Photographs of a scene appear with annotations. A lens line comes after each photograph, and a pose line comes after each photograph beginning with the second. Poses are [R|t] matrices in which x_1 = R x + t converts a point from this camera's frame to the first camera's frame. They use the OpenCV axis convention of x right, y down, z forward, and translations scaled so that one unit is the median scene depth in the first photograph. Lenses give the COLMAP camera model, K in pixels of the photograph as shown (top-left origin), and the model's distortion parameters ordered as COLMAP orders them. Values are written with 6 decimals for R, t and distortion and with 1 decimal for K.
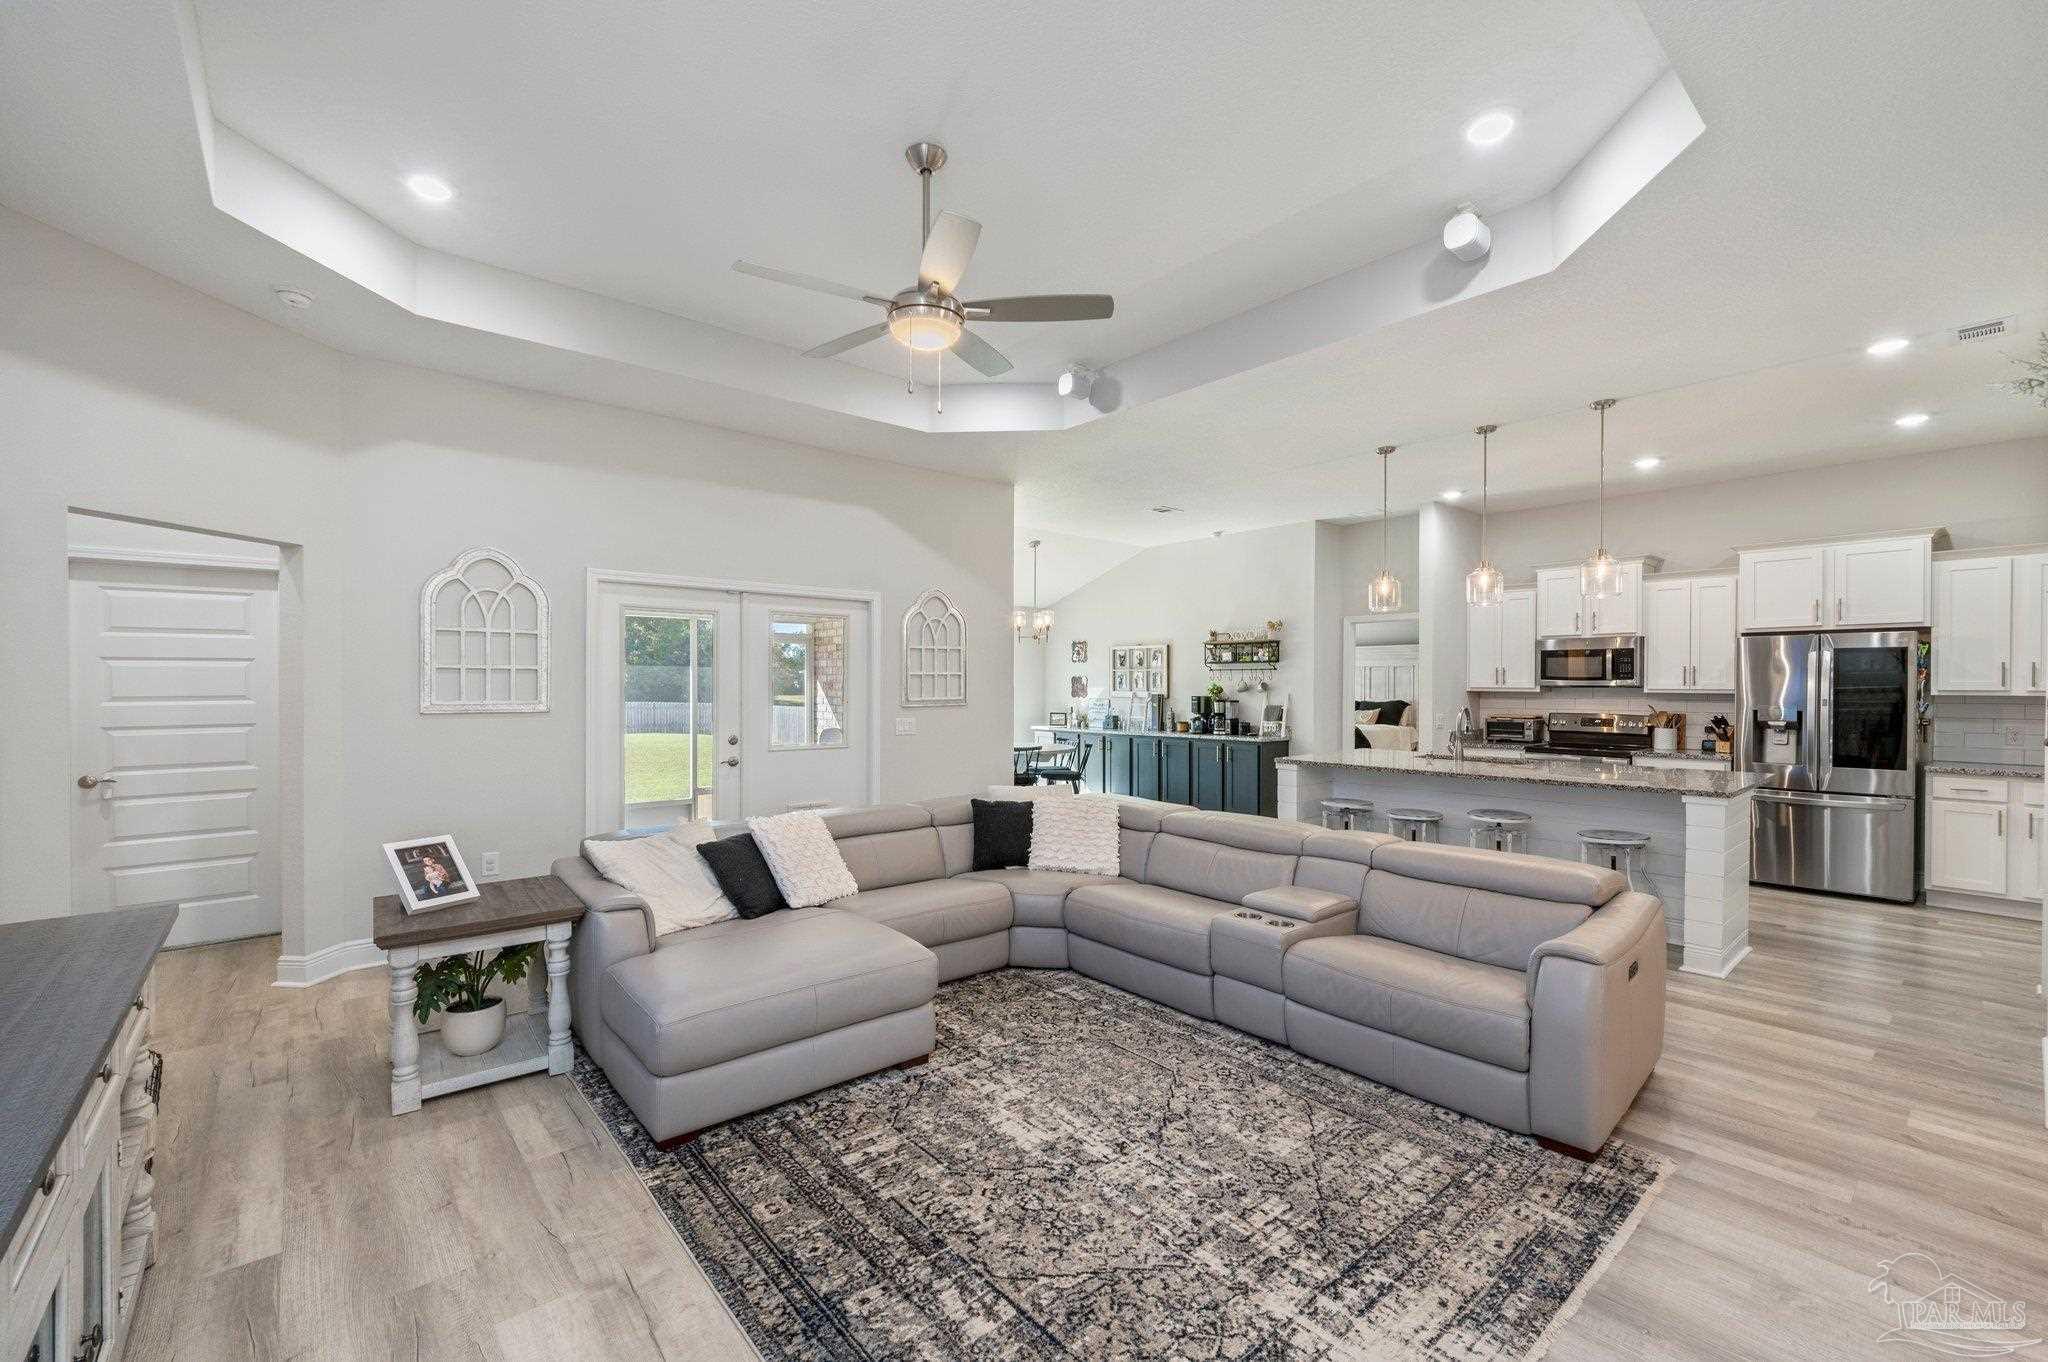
lens RADIAL K [[839.3, 0, 995.9], [0, 839.3, 688.7], [0, 0, 1]] dist [-0.002508, 0.001510]
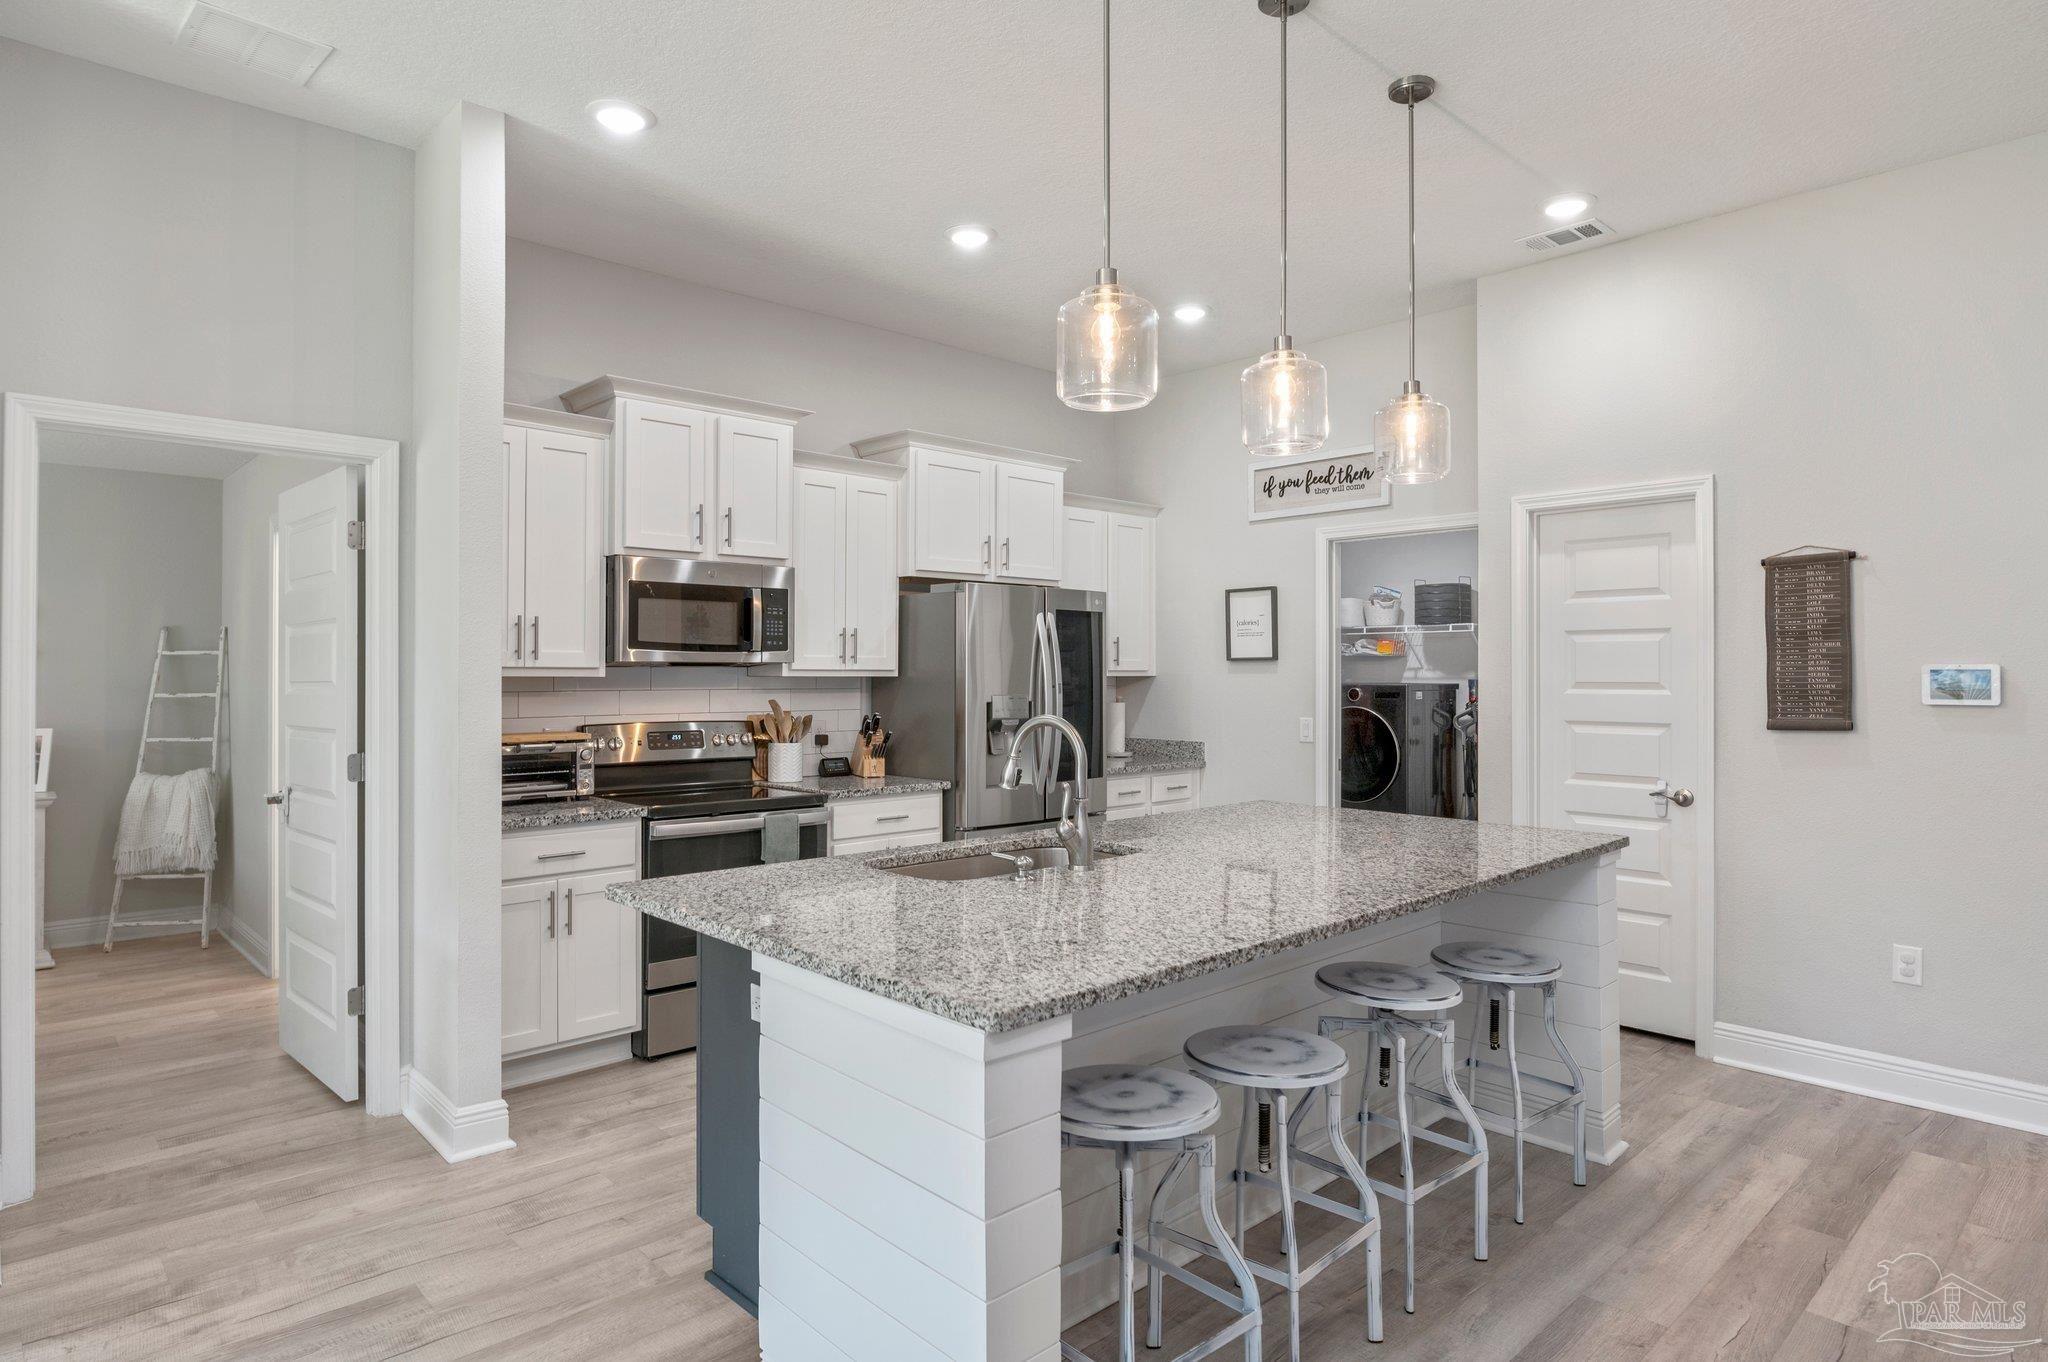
lens RADIAL K [[1152.3, 0, 1049.1], [0, 1152.3, 660.0], [0, 0, 1]] dist [-0.000007, 0.000007]
pose [[-0.086764, 0.007933, 0.996197, 0.060161], [0.005390, 0.999957, -0.007494, 0.000887], [-0.996214, 0.004719, -0.086803, 1.068213]]
